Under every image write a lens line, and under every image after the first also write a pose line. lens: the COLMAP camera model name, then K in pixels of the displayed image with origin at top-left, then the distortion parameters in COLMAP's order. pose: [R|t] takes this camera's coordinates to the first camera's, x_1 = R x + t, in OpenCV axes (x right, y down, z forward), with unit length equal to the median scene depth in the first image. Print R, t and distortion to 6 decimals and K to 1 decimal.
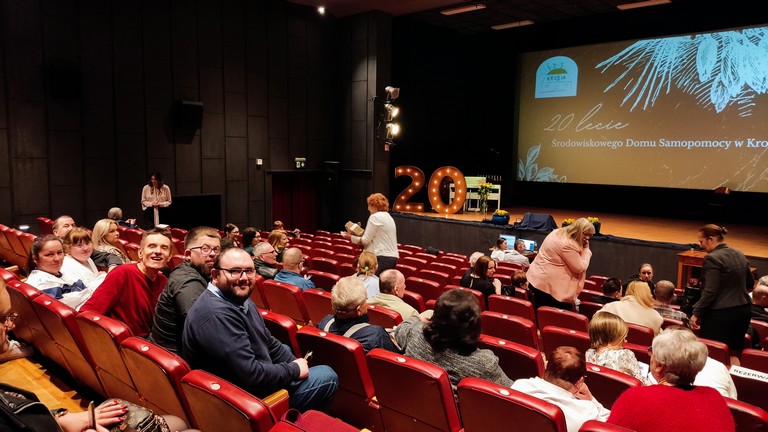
lens RADIAL K [[569.0, 0, 384.0], [0, 569.0, 216.0], [0, 0, 1]] dist [0.118011, -0.186617]
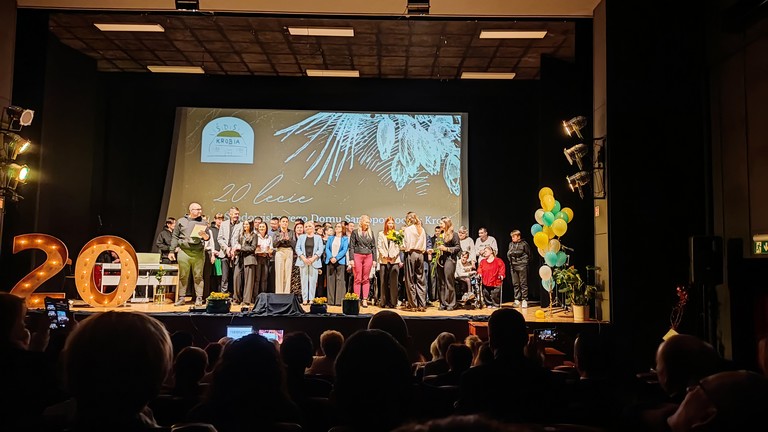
lens RADIAL K [[569.0, 0, 384.0], [0, 569.0, 216.0], [0, 0, 1]] dist [0.118011, -0.186617]
pose [[0.738501, 0.052298, 0.672222, -0.108309], [0.066958, 0.986371, -0.150299, 0.014035], [-0.670920, 0.156006, 0.724933, 0.281398]]
